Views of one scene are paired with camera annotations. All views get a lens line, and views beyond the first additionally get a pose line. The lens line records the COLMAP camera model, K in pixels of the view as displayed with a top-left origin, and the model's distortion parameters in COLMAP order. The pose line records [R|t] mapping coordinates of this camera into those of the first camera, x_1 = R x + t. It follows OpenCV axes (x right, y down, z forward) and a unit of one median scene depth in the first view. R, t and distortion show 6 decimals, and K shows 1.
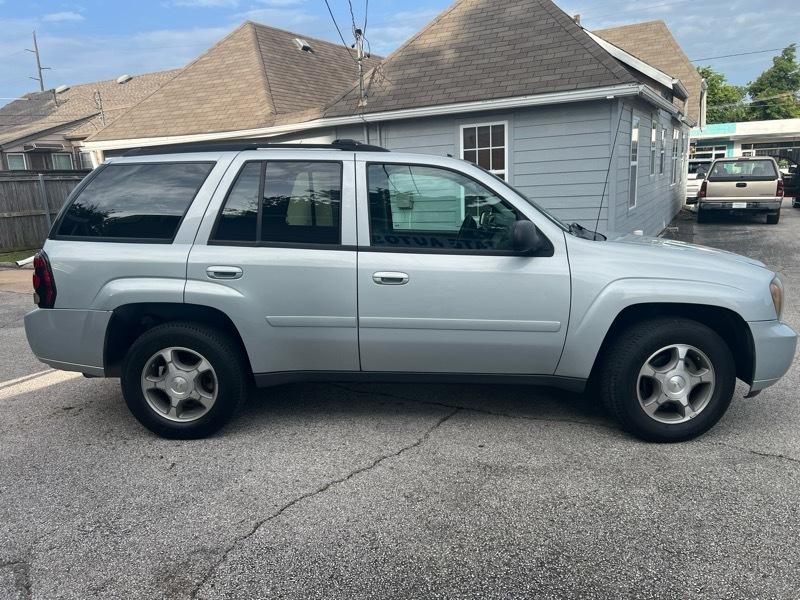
lens RADIAL K [[602.6, 0, 396.9], [0, 602.6, 299.6], [0, 0, 1]] dist [0.054514, -0.058266]
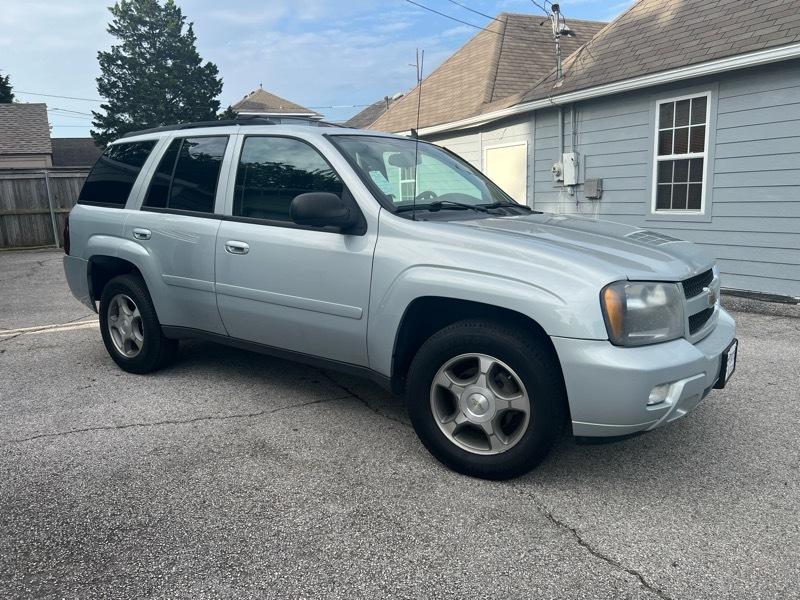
lens RADIAL K [[602.6, 0, 395.3], [0, 602.6, 300.3], [0, 0, 1]] dist [0.054514, -0.058266]
pose [[0.841487, 0.109275, -0.529111, 0.291599], [-0.106610, 0.993661, 0.035666, -0.004447], [0.529655, 0.026396, 0.847803, 0.103456]]
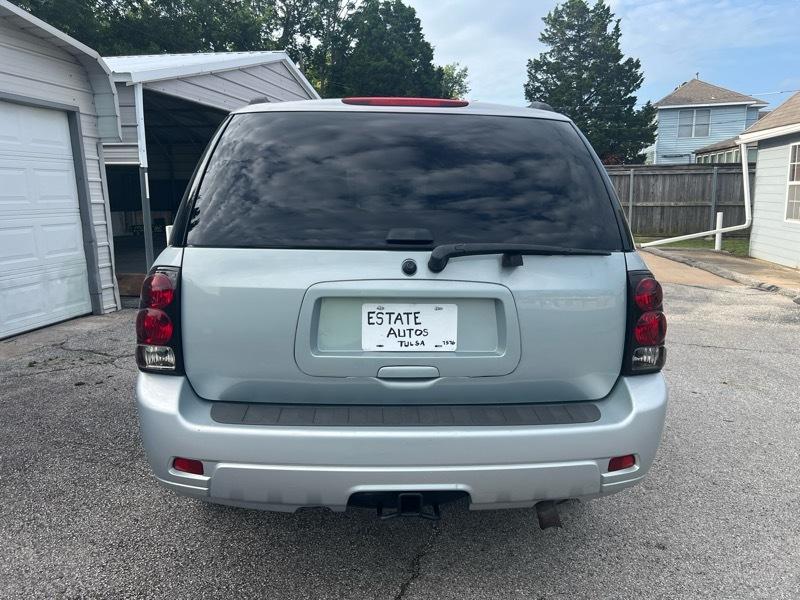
lens RADIAL K [[602.6, 0, 397.7], [0, 602.6, 300.4], [0, 0, 1]] dist [0.054514, -0.058266]
pose [[0.309783, 0.202231, -0.929052, 0.437007], [-0.192351, 0.970244, 0.147060, -0.050894], [0.931148, 0.133147, 0.339464, 0.257443]]
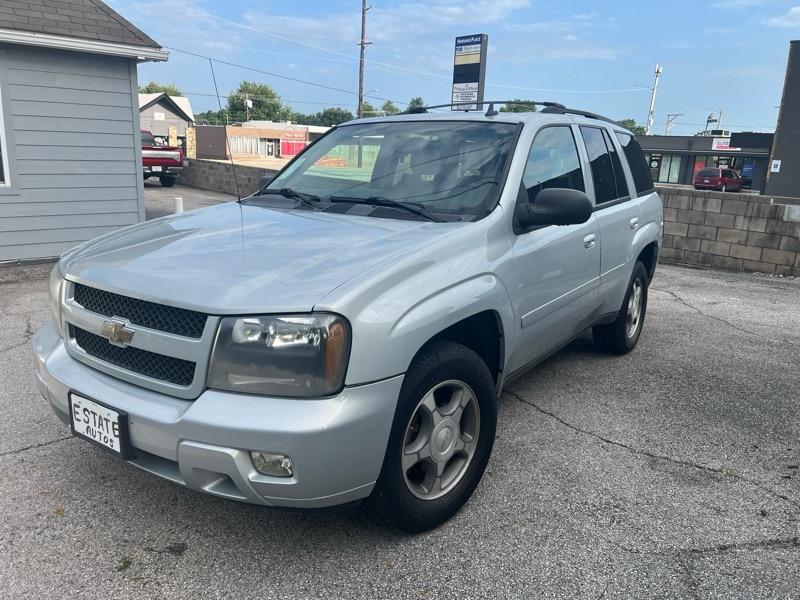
lens RADIAL K [[602.6, 0, 397.6], [0, 602.6, 291.8], [0, 0, 1]] dist [0.054514, -0.058266]
pose [[0.334994, -0.163080, 0.928000, -0.416221], [0.134252, 0.983120, 0.124304, -0.032217], [-0.932607, 0.082945, 0.351234, 0.284142]]
